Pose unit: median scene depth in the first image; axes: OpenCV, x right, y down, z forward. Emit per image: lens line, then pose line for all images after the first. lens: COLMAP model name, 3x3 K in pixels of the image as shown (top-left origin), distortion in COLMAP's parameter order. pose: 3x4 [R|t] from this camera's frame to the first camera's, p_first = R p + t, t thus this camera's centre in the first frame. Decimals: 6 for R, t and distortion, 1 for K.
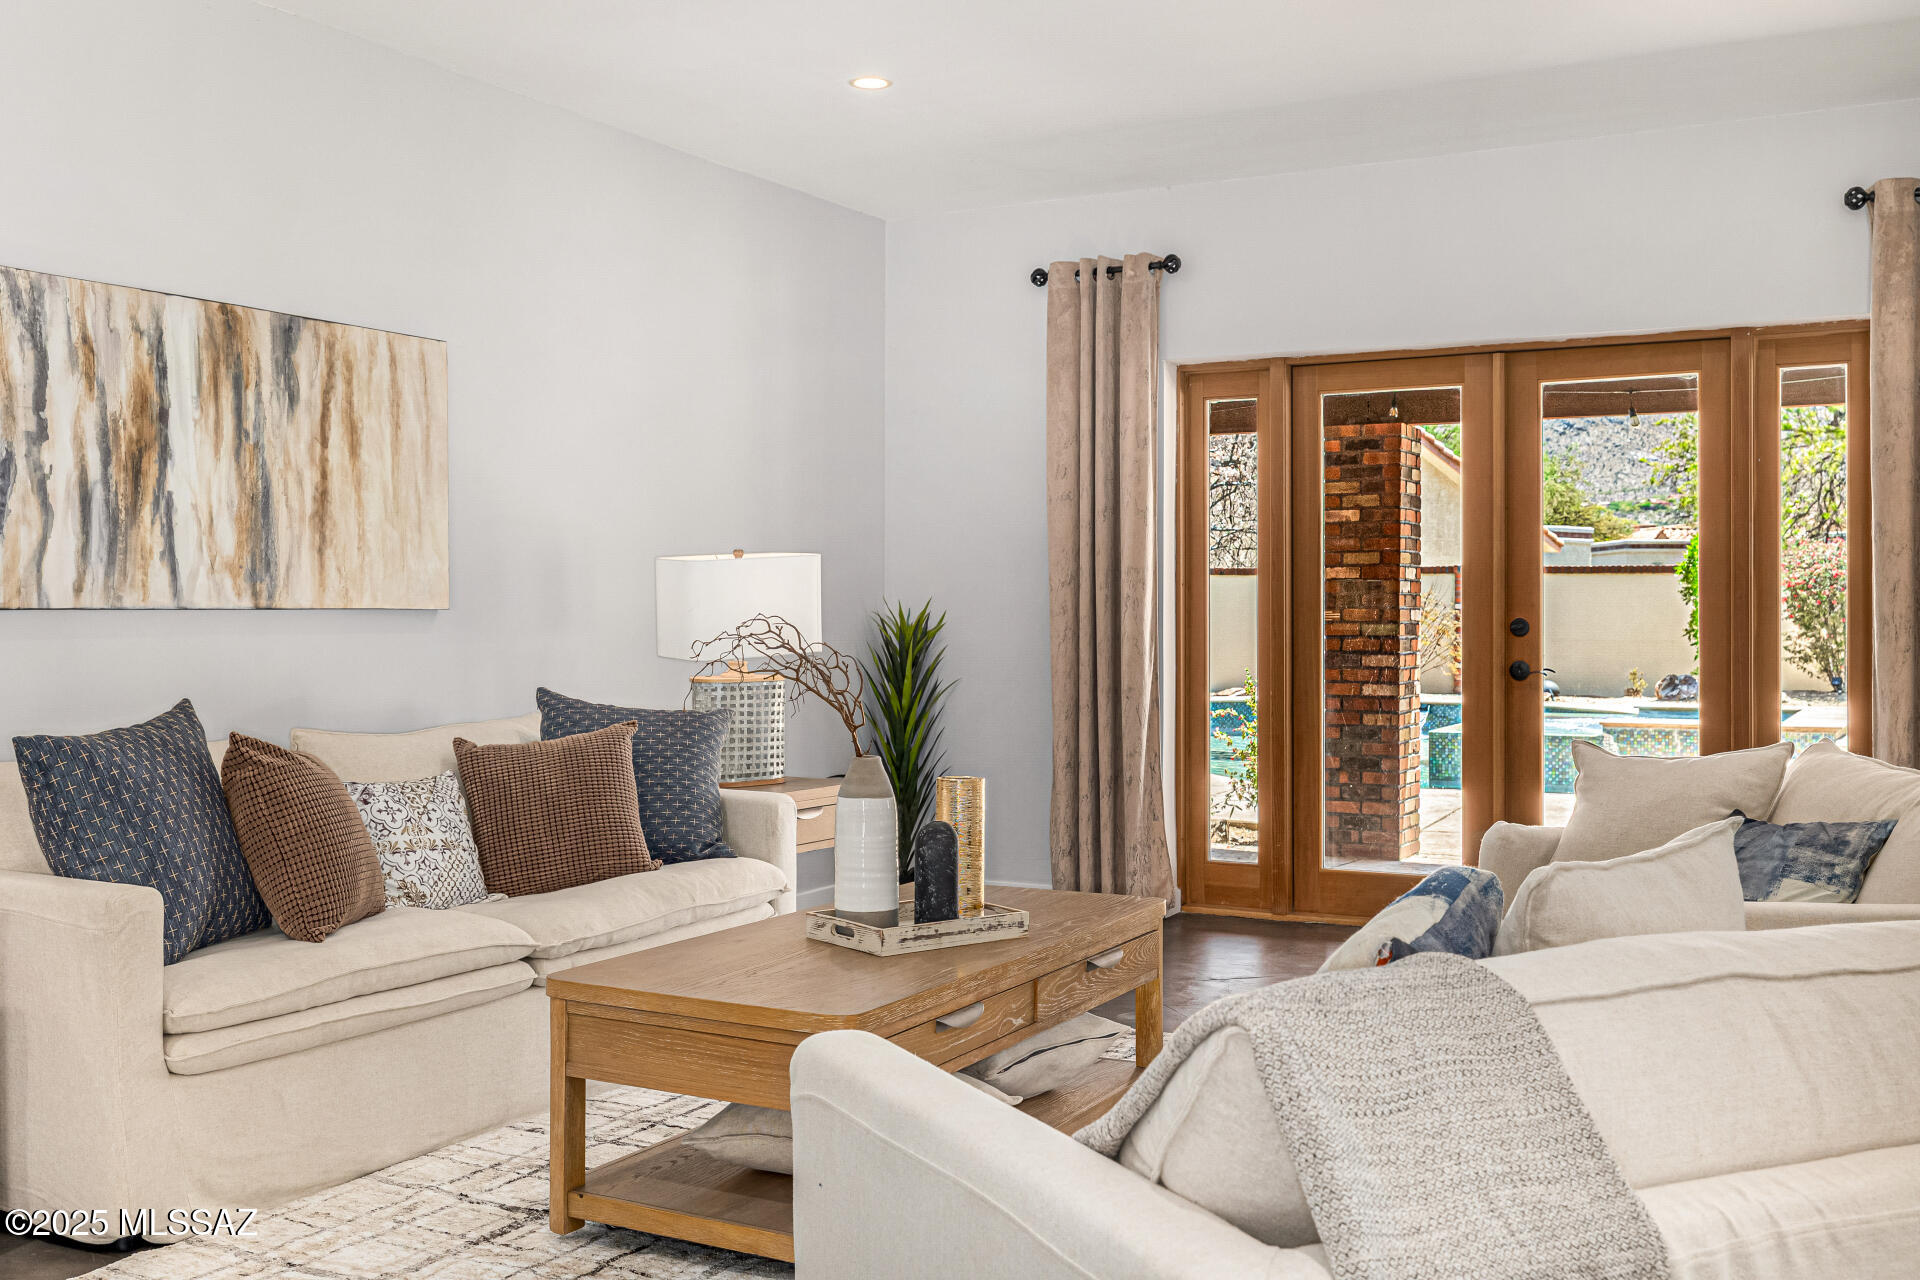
lens RADIAL K [[1875.6, 0, 952.7], [0, 1875.6, 616.7], [0, 0, 1]] dist [0.004222, 0.012201]
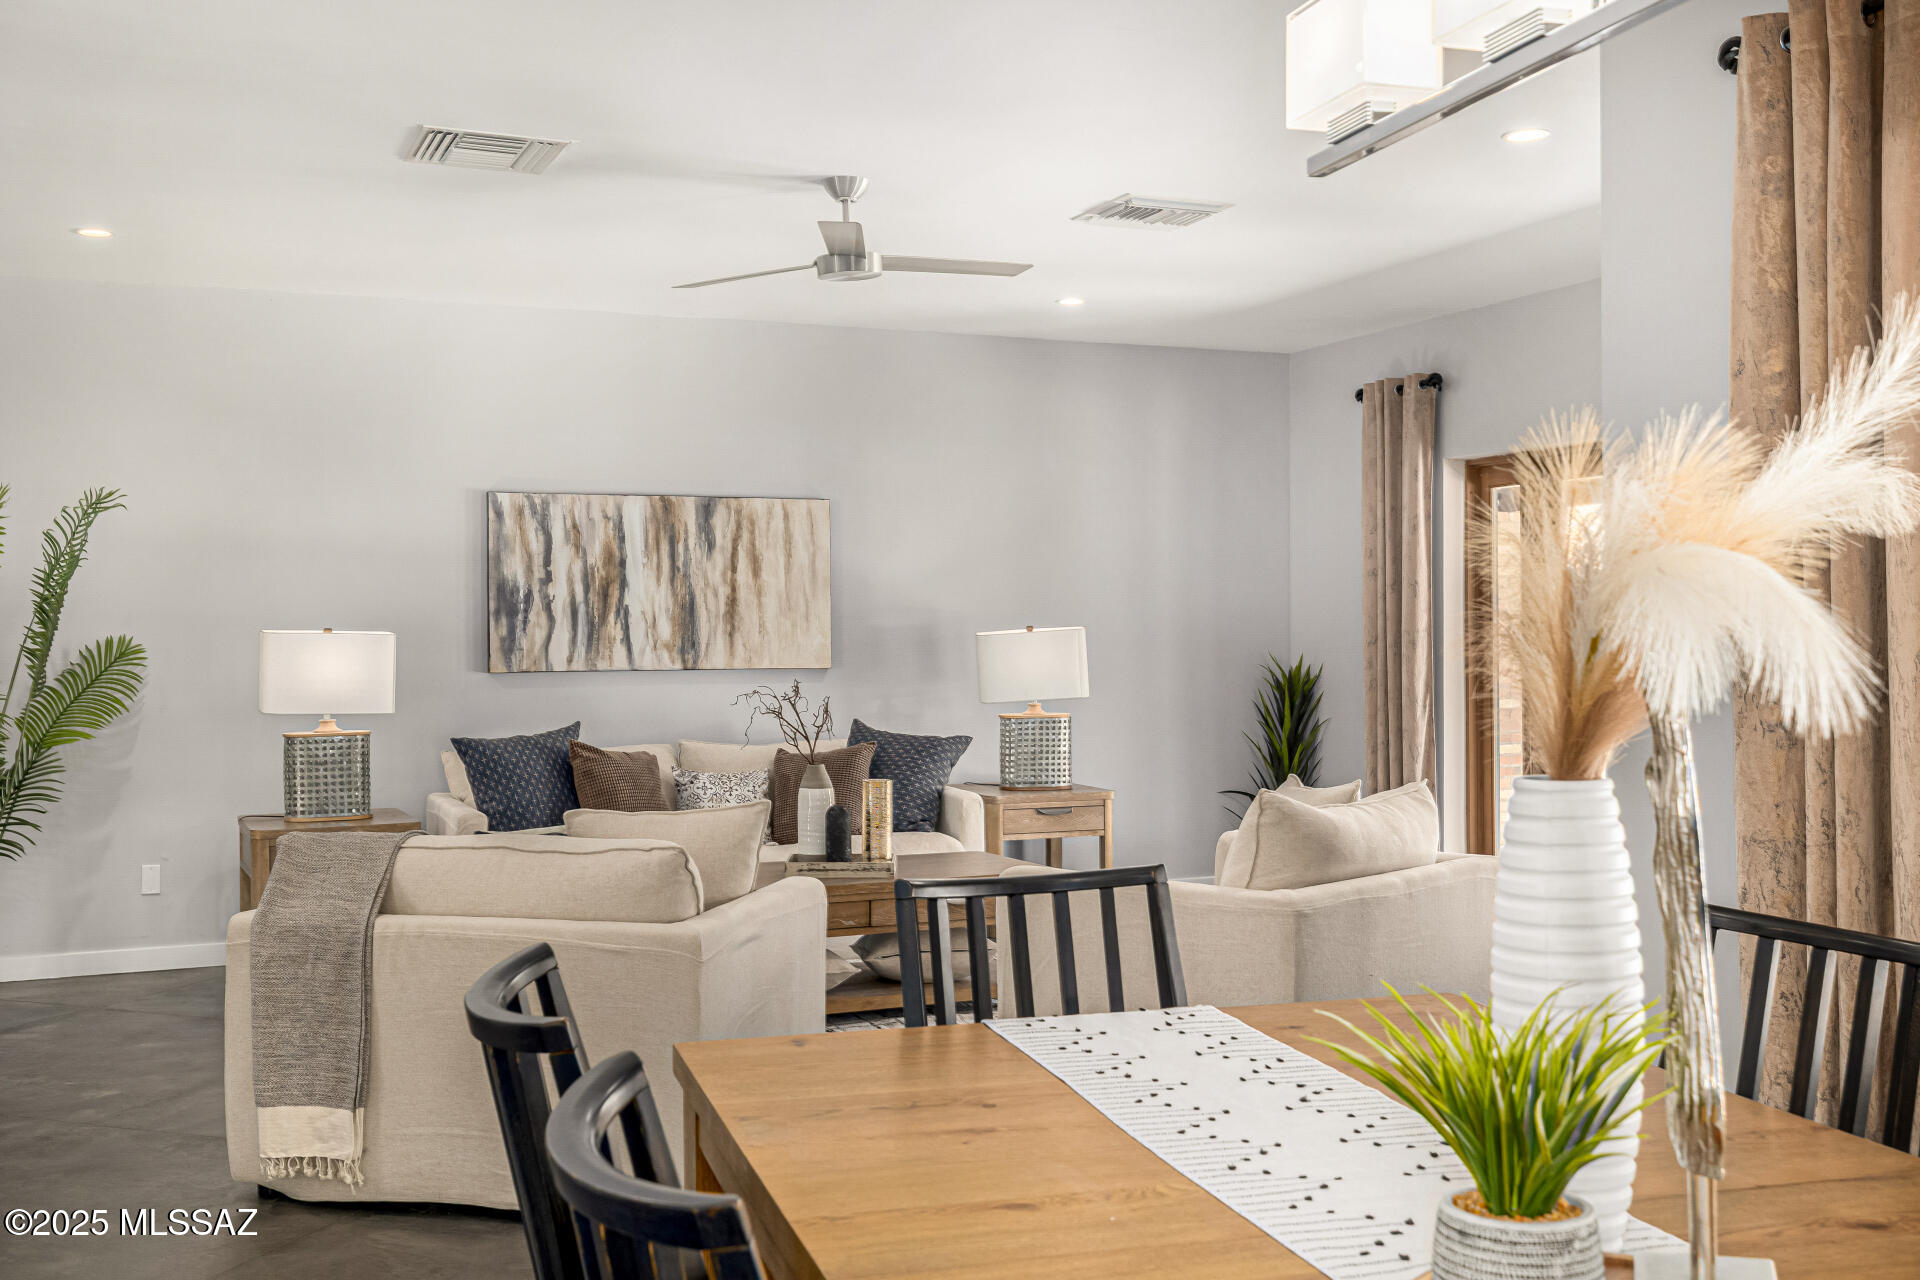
lens RADIAL K [[1875.6, 0, 952.7], [0, 1875.6, 616.7], [0, 0, 1]] dist [0.004222, 0.012201]
pose [[0.797322, -0.010910, -0.603456, 0.872759], [0.003357, 0.999901, -0.013641, -0.028823], [0.603545, 0.008850, 0.797280, -0.229889]]
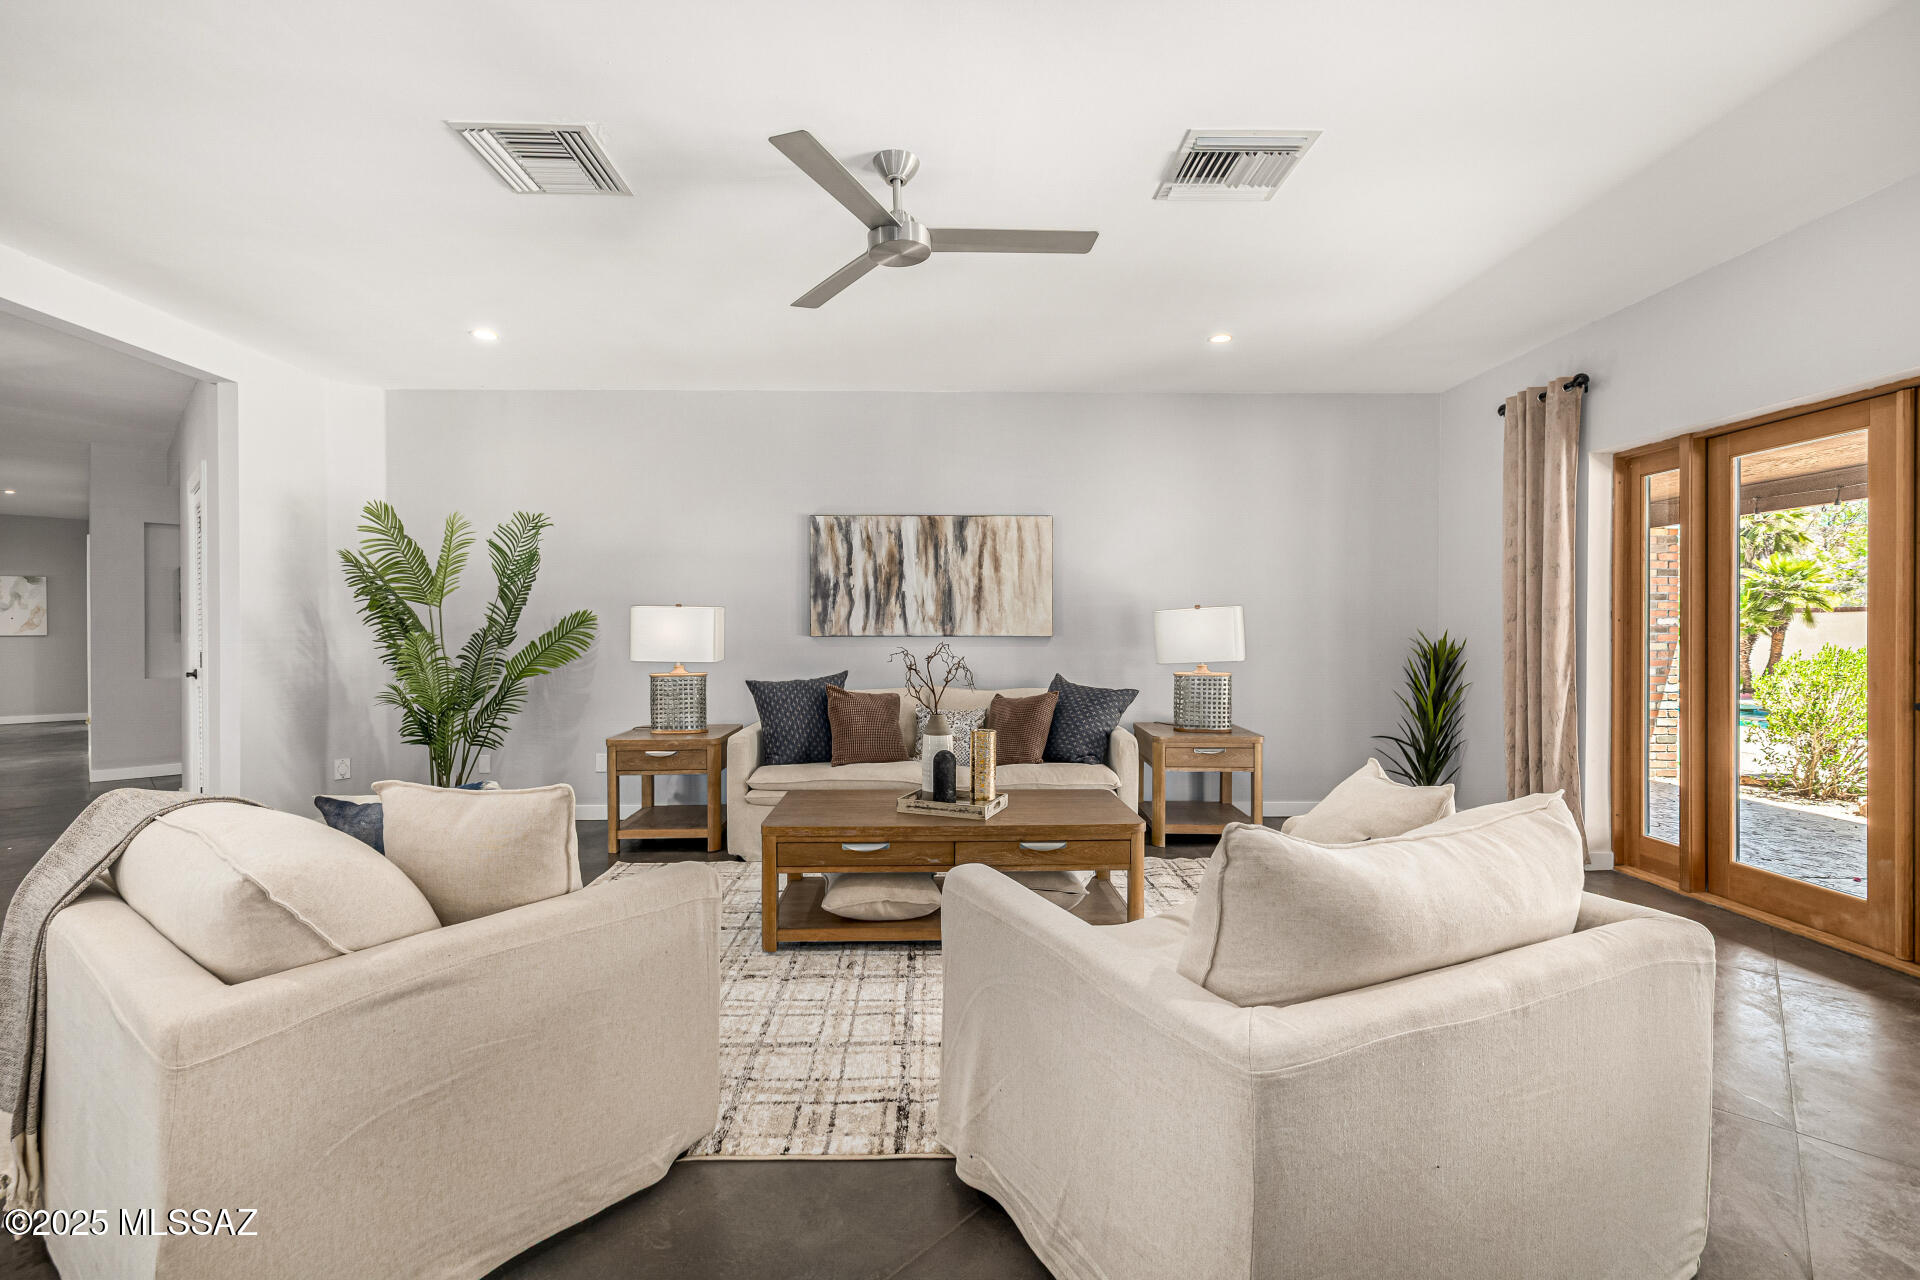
lens RADIAL K [[826.4, 0, 955.4], [0, 826.4, 628.8], [0, 0, 1]] dist [0.008234, 0.000093]
pose [[0.507598, 0.000529, -0.861594, 0.583691], [-0.004635, 0.999987, -0.002116, -0.011758], [0.861582, 0.005067, 0.507594, 0.458024]]
